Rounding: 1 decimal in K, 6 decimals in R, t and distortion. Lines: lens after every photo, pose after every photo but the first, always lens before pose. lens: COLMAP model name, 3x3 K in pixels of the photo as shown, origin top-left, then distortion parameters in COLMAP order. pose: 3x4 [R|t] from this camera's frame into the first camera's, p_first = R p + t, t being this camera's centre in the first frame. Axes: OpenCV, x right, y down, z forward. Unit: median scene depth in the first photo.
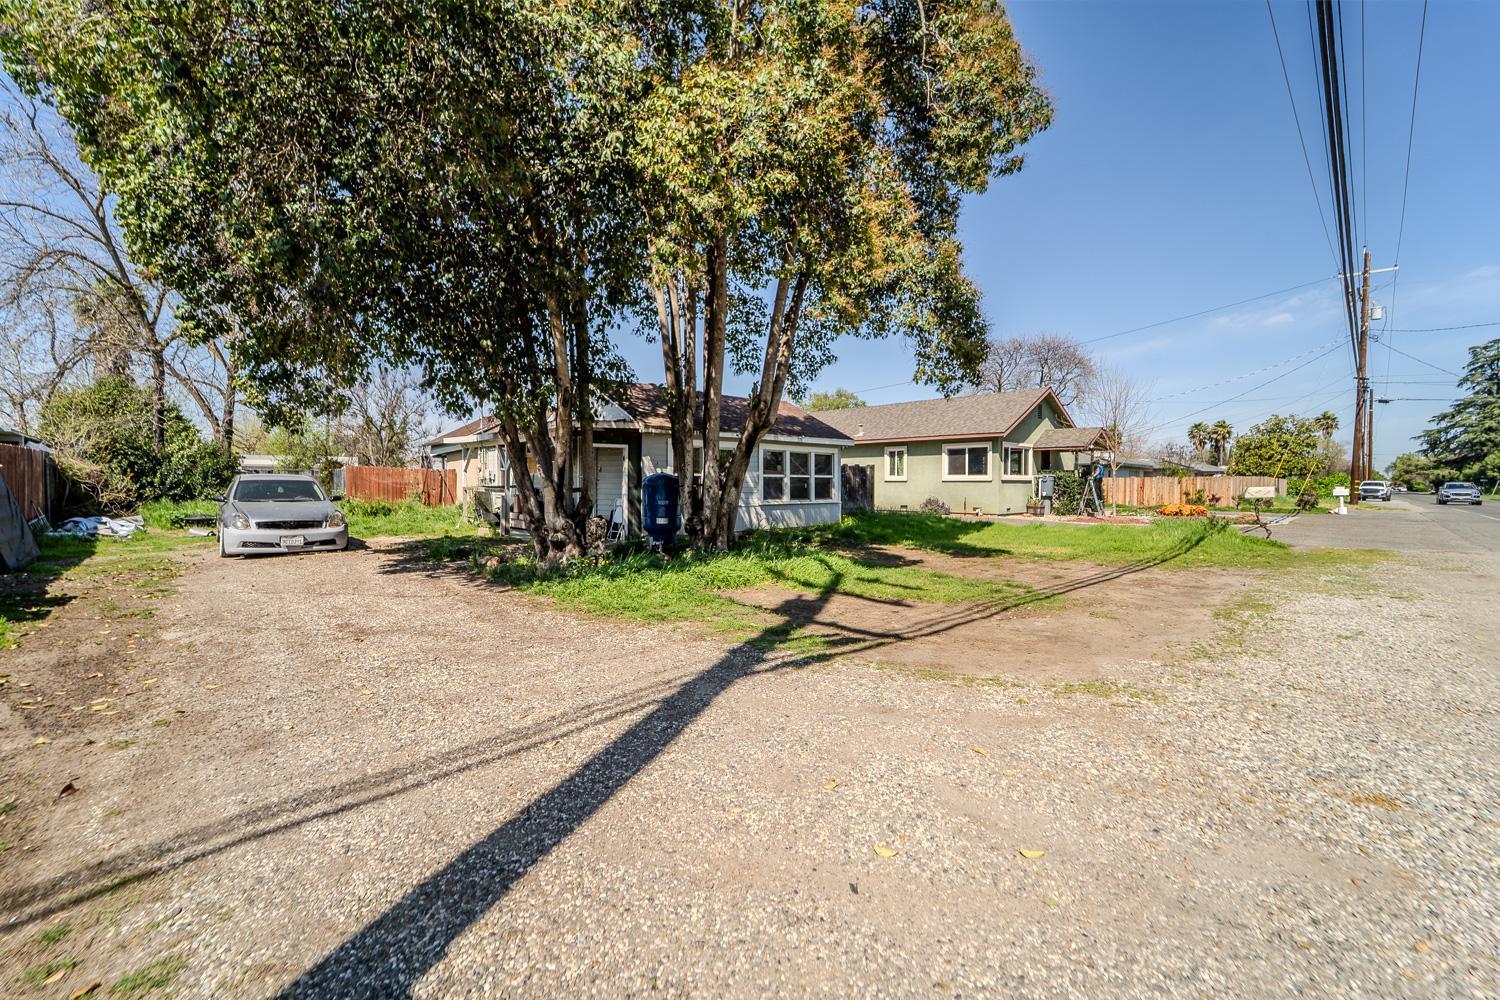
lens RADIAL K [[606.9, 0, 748.2], [0, 606.9, 495.2], [0, 0, 1]] dist [-0.018097, -0.000185]
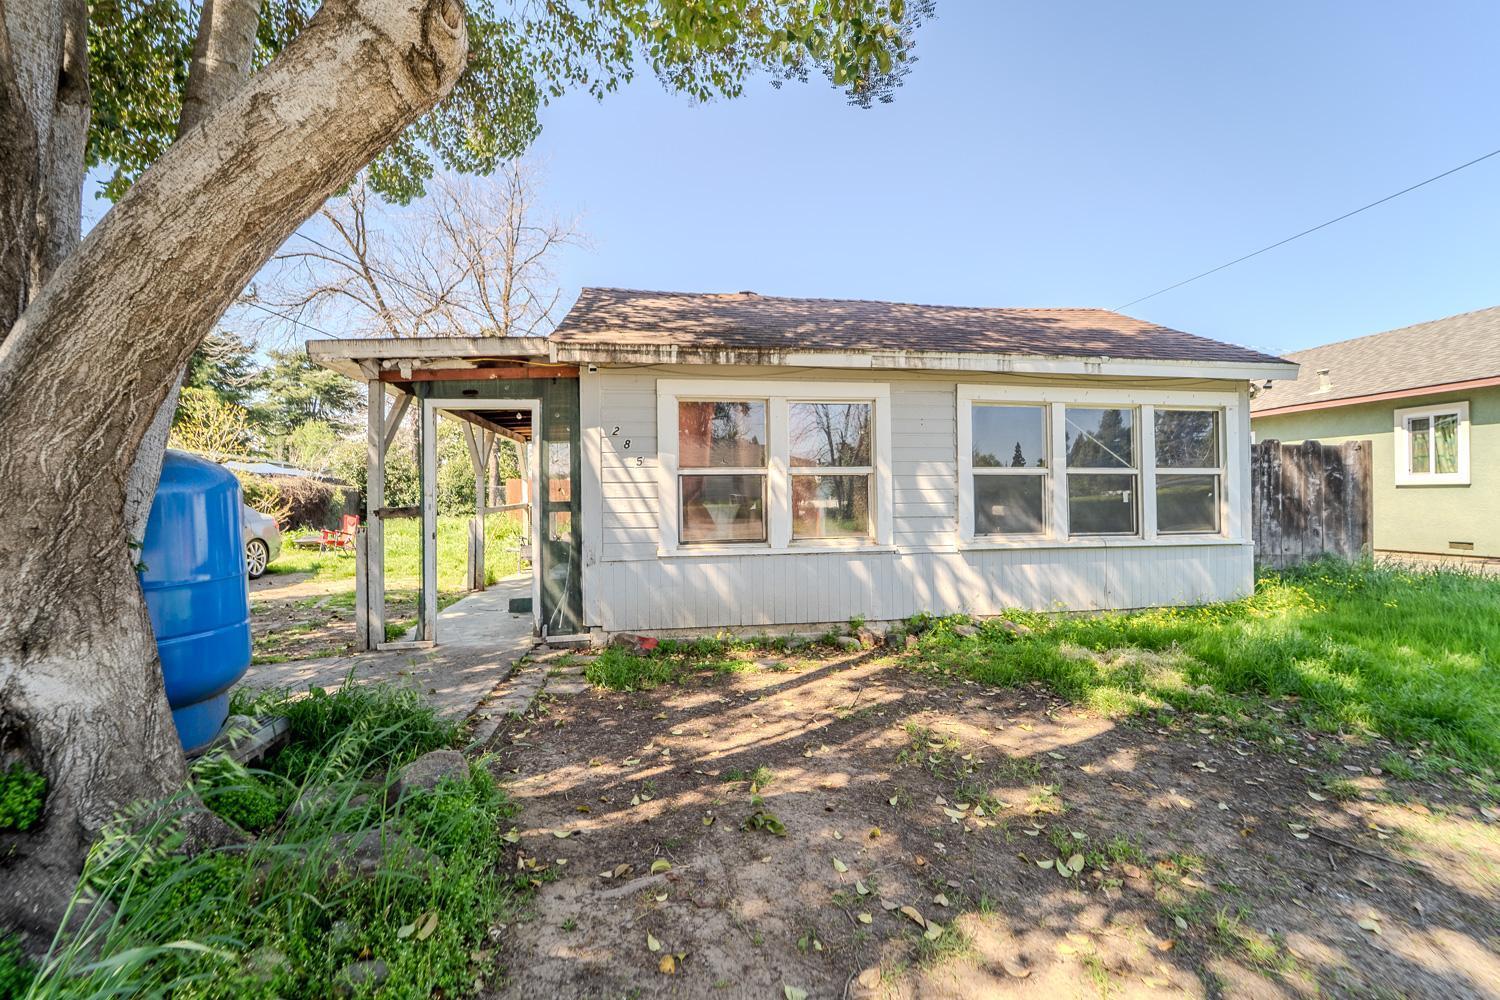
lens RADIAL K [[606.9, 0, 754.8], [0, 606.9, 498.4], [0, 0, 1]] dist [-0.018097, -0.000185]
pose [[0.835275, -0.010994, -0.549722, 0.103313], [-0.000861, 0.999773, -0.021303, -0.006628], [0.549831, 0.018267, 0.835076, 0.549065]]
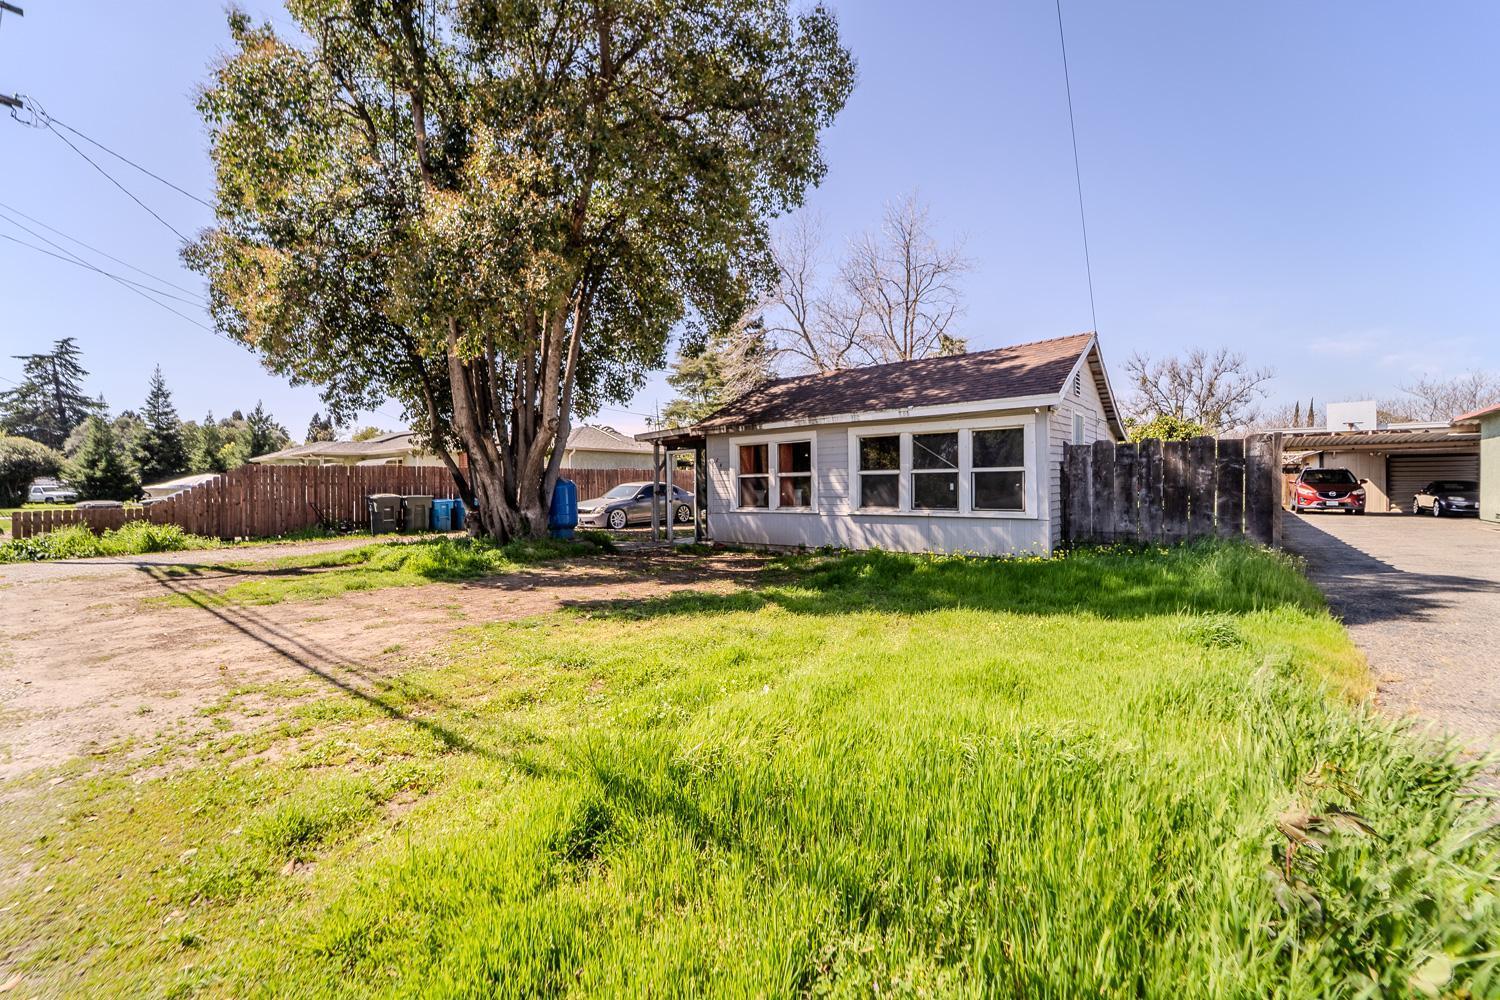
lens RADIAL K [[606.9, 0, 746.5], [0, 606.9, 498.0], [0, 0, 1]] dist [-0.018097, -0.000185]
pose [[0.176296, 0.004656, -0.984326, 0.614159], [-0.016788, 0.999858, 0.001723, -0.001894], [0.984194, 0.016221, 0.176349, 0.664637]]
